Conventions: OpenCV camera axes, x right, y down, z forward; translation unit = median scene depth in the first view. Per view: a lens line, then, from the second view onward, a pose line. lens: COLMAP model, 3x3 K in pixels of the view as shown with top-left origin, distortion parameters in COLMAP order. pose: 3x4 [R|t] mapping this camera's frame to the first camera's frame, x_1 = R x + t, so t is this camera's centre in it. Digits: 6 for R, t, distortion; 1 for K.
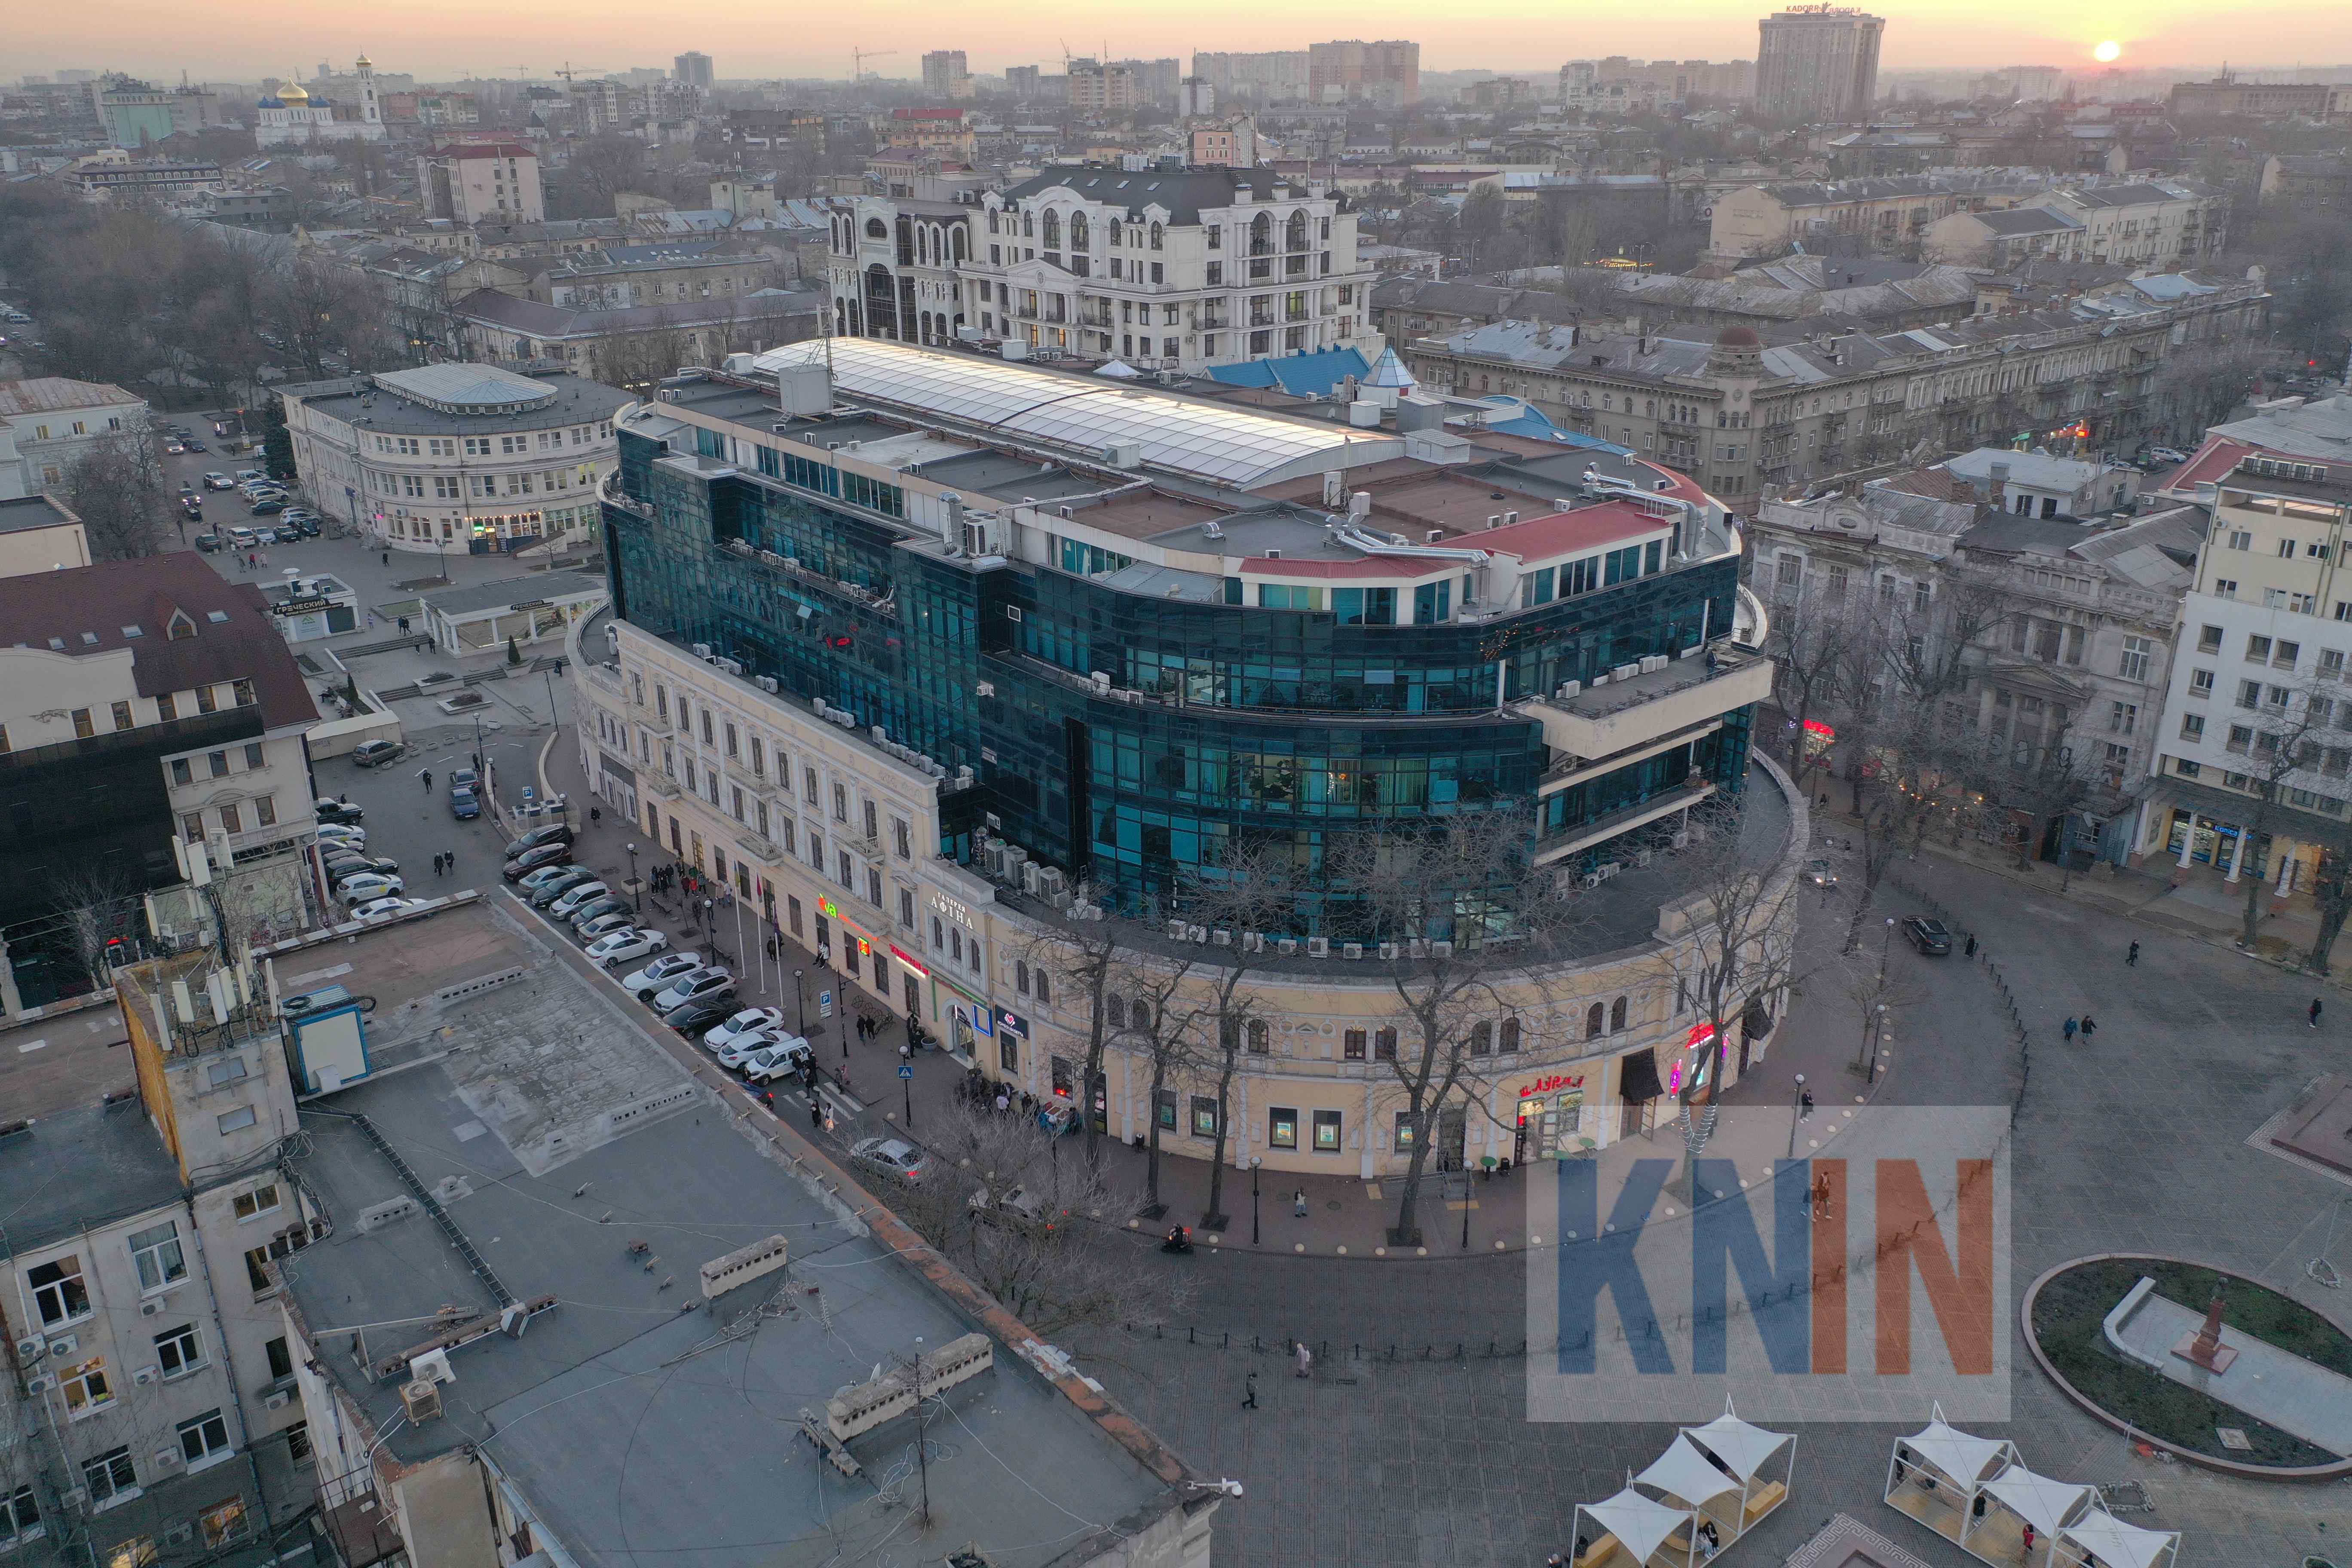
lens RADIAL K [[1824.5, 0, 1176.0], [0, 1824.5, 784.0], [0, 0, 1]] dist [-0.001822, -0.001482]
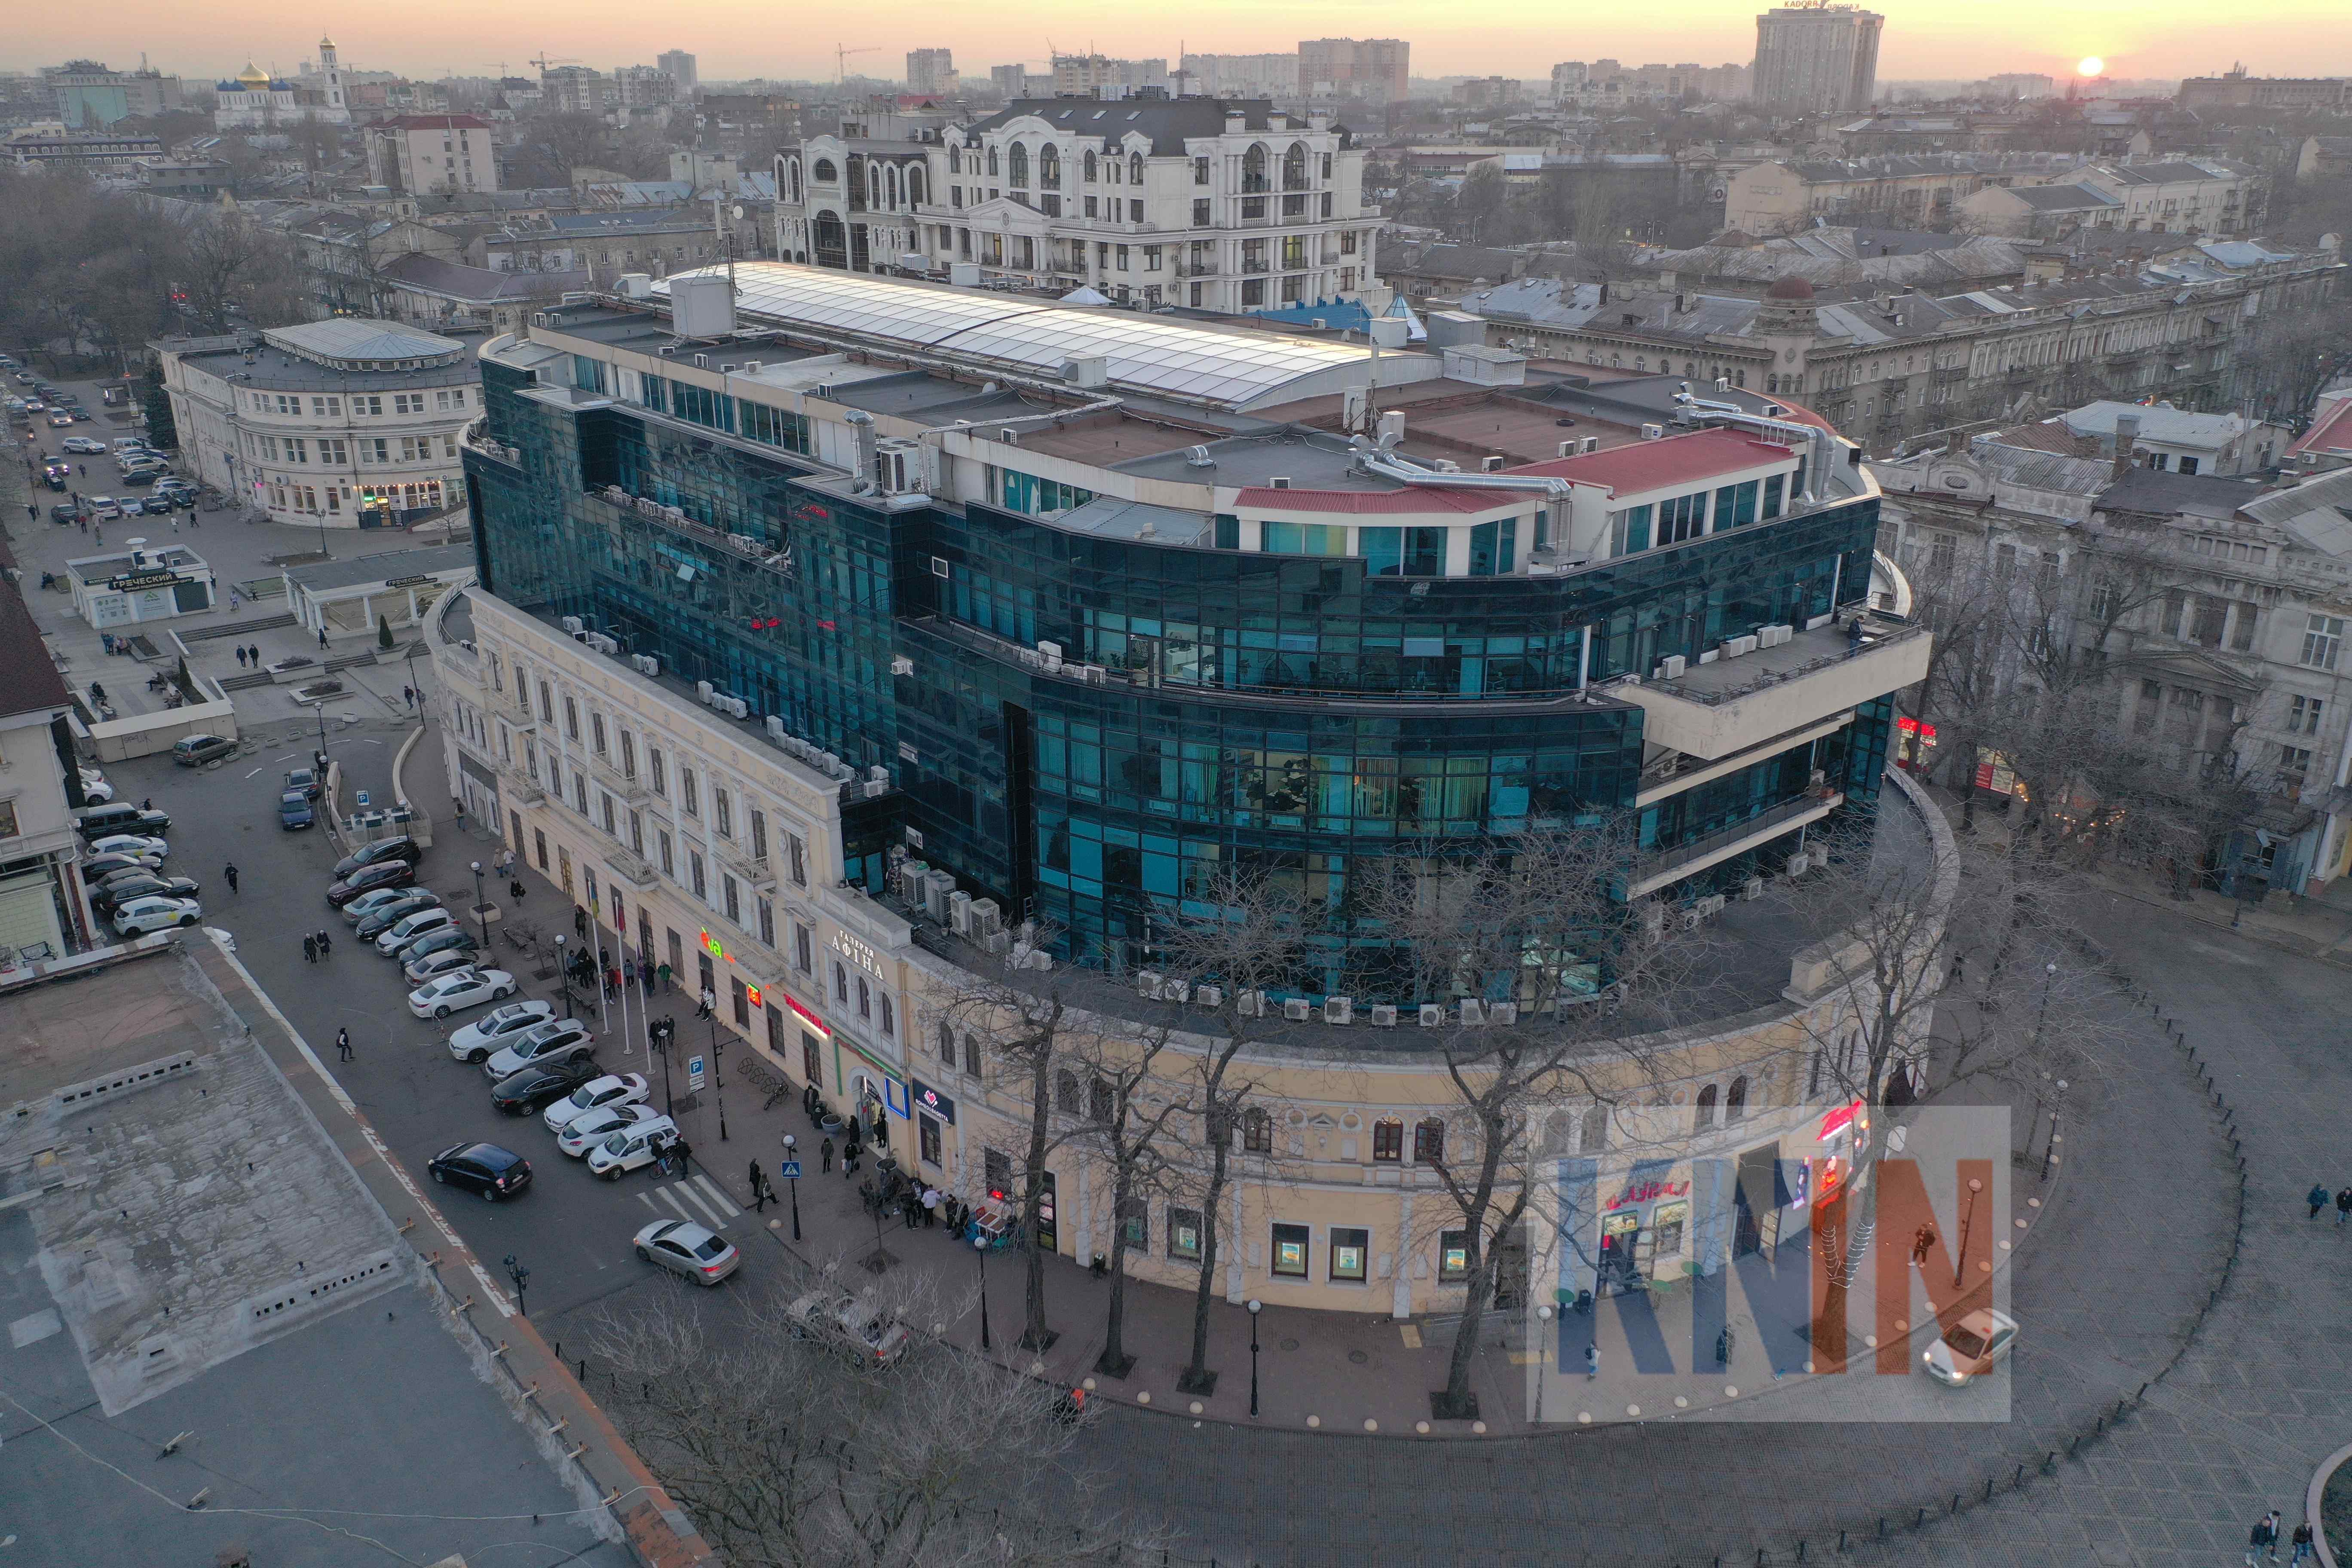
lens RADIAL K [[1824.5, 0, 1176.0], [0, 1824.5, 784.0], [0, 0, 1]] dist [-0.001822, -0.001482]
pose [[0.999959, 0.003938, 0.008208, 0.003570], [-0.003909, 0.999986, -0.003613, -0.000057], [-0.008222, 0.003580, 0.999960, 0.179515]]
